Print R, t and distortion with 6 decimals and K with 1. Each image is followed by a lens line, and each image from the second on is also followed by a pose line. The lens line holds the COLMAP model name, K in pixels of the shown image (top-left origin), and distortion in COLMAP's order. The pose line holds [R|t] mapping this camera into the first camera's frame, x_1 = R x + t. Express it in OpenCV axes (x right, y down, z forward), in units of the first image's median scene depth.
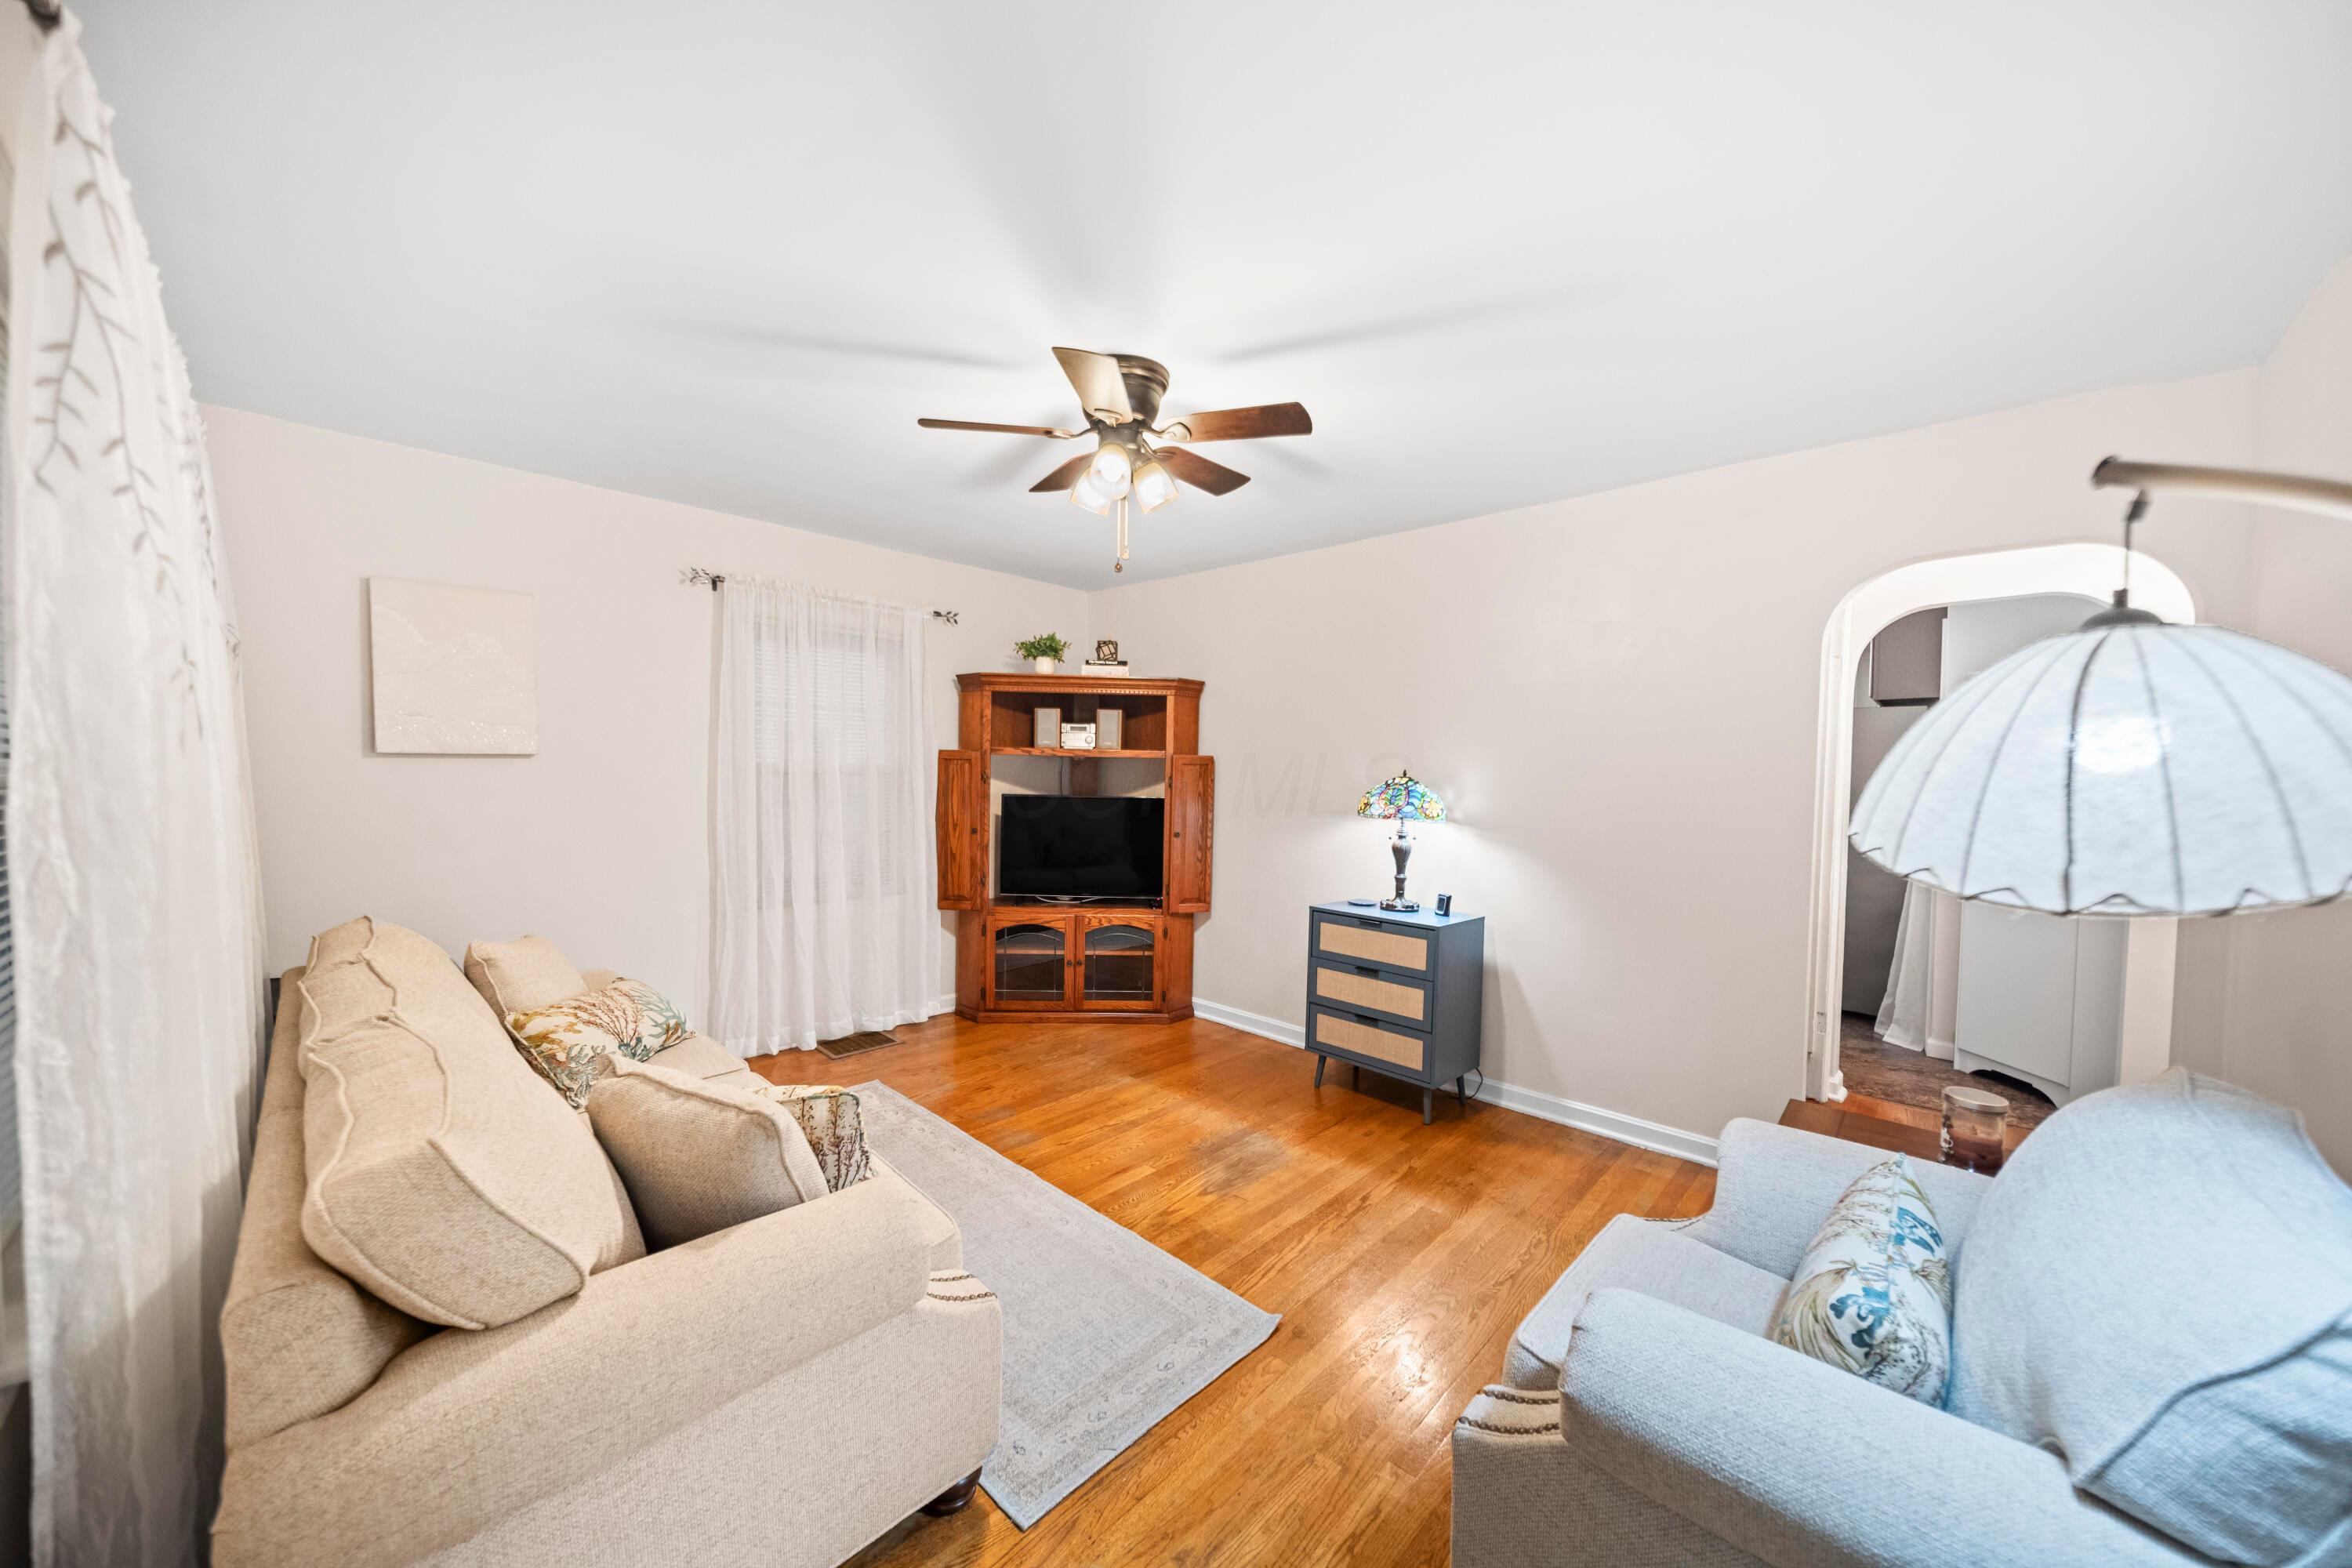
lens RADIAL K [[847.1, 0, 1177.2], [0, 847.1, 795.5], [0, 0, 1]] dist [-0.000827, -0.000263]
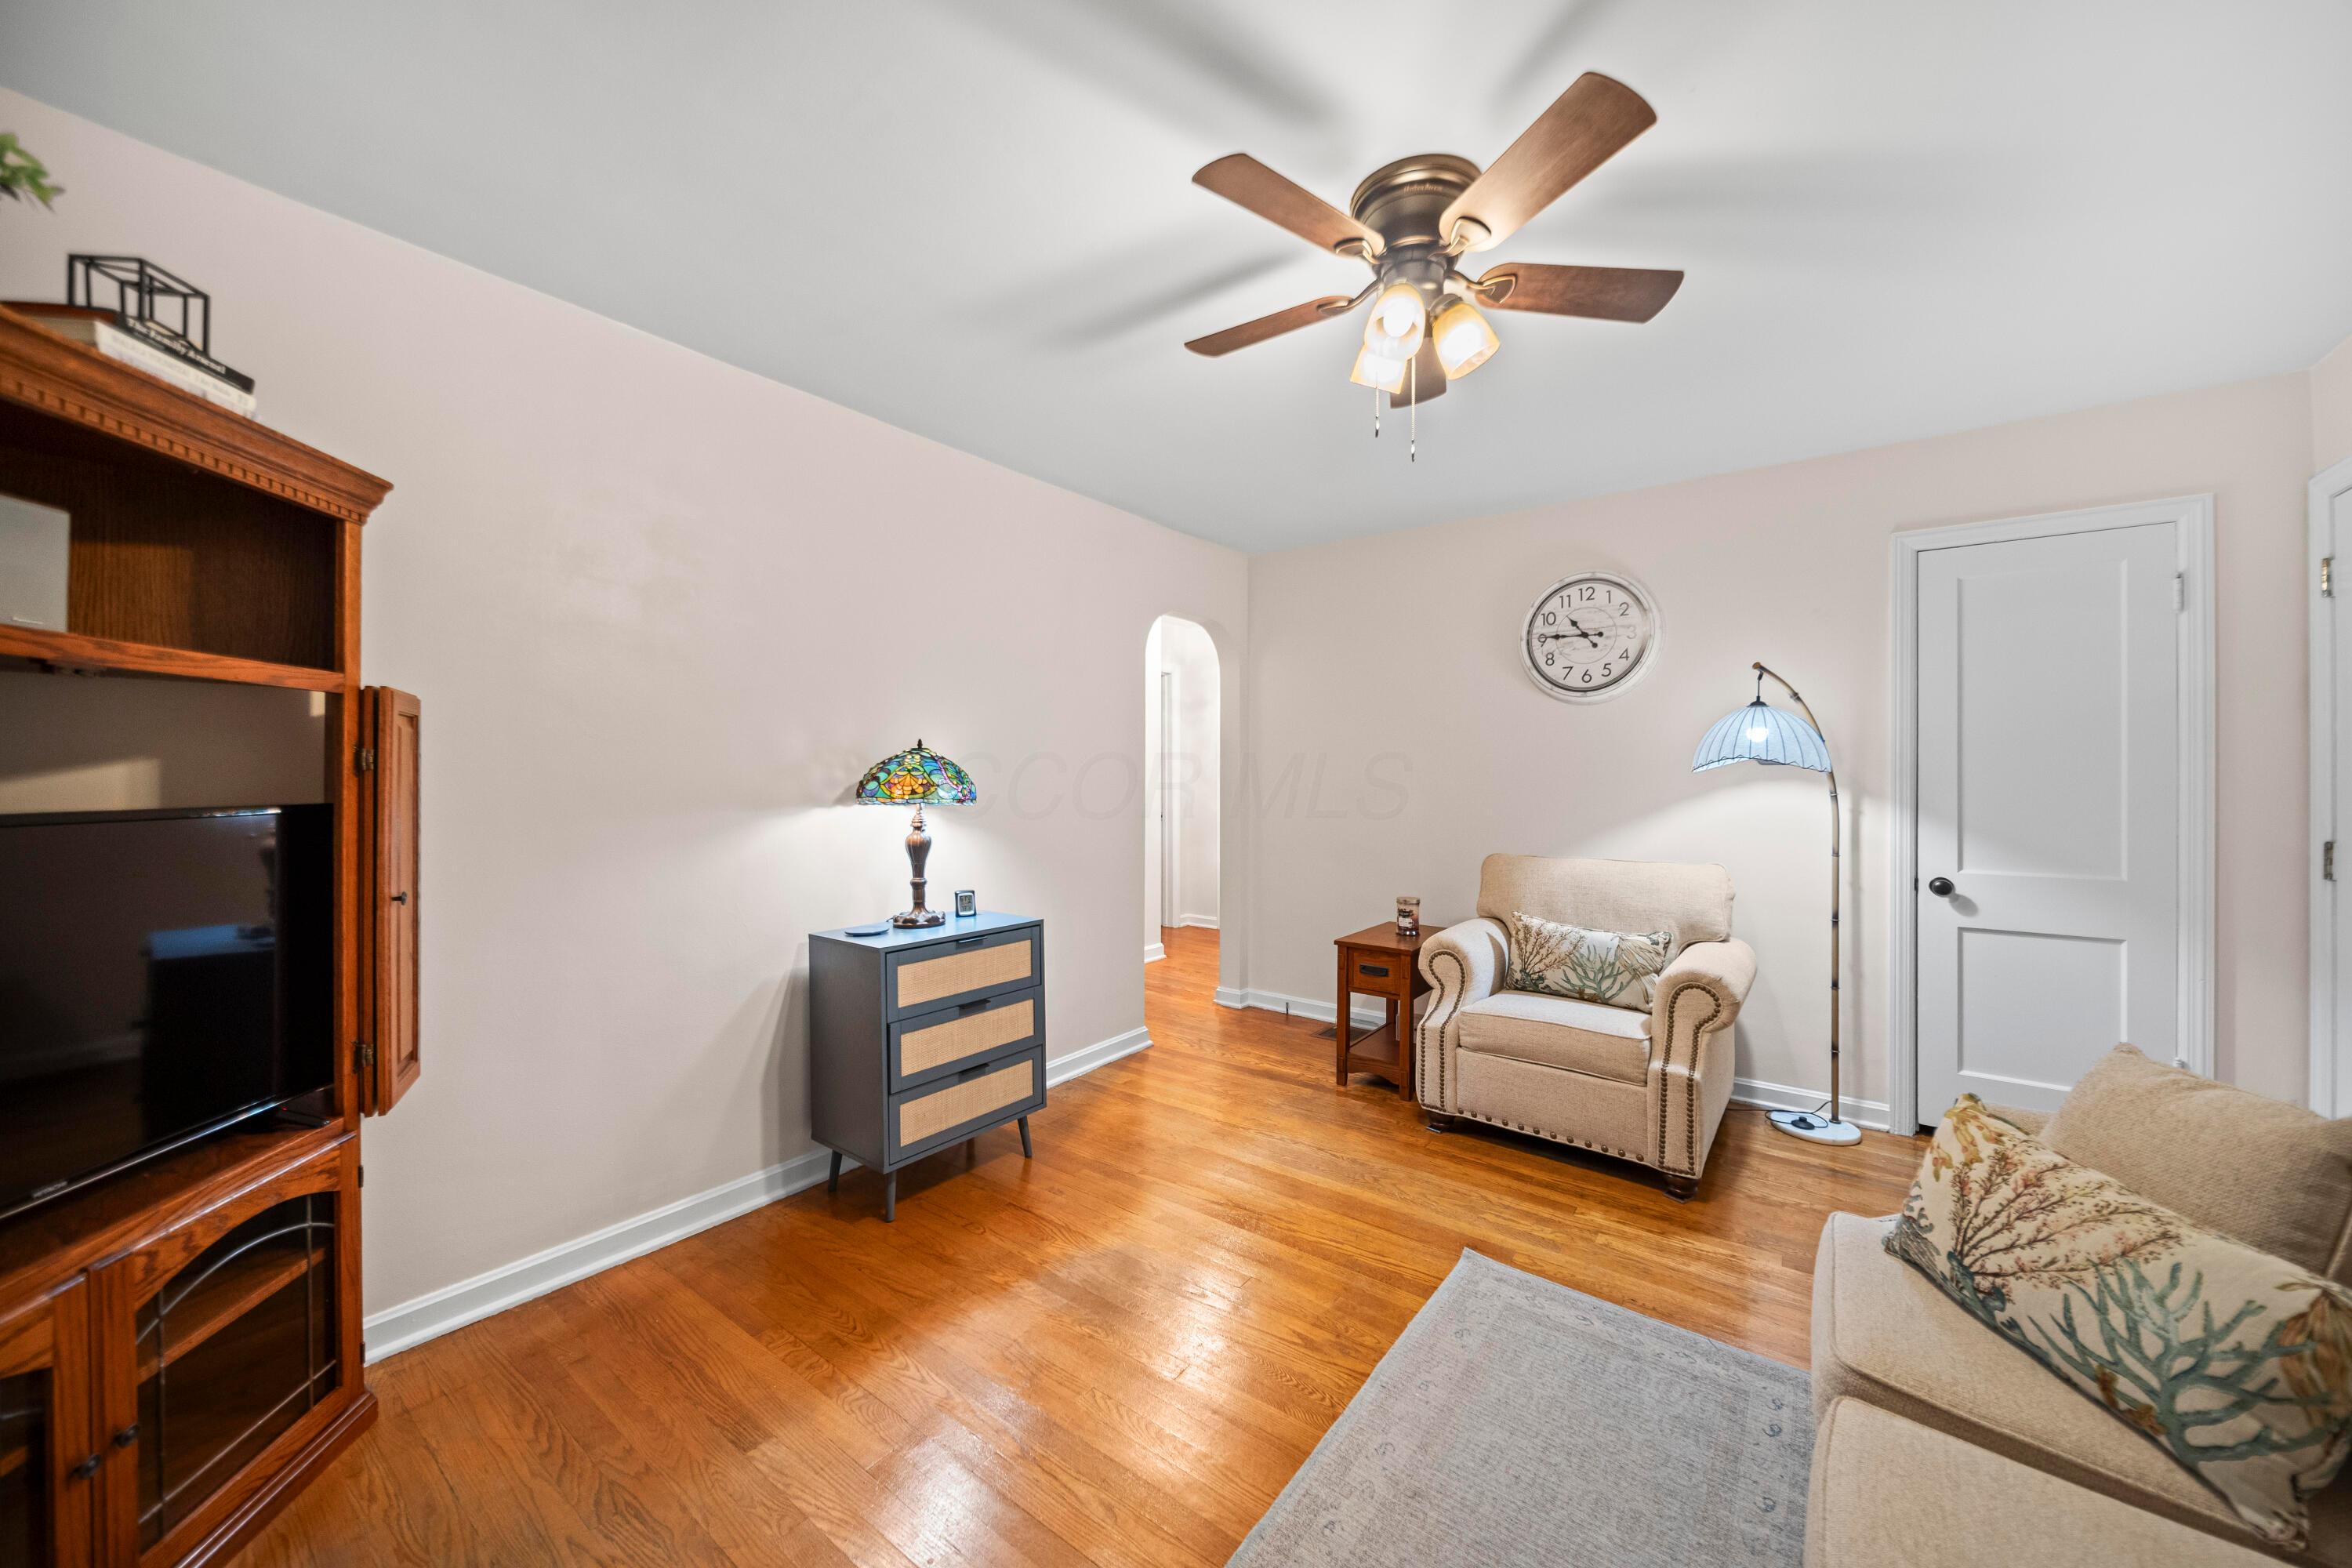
lens RADIAL K [[847.1, 0, 1191.2], [0, 847.1, 776.8], [0, 0, 1]] dist [-0.000827, -0.000263]
pose [[-0.111872, -0.025589, 0.993393, -0.507732], [0.028698, 0.999168, 0.028970, -0.010825], [-0.993308, 0.031750, -0.111044, 0.840947]]
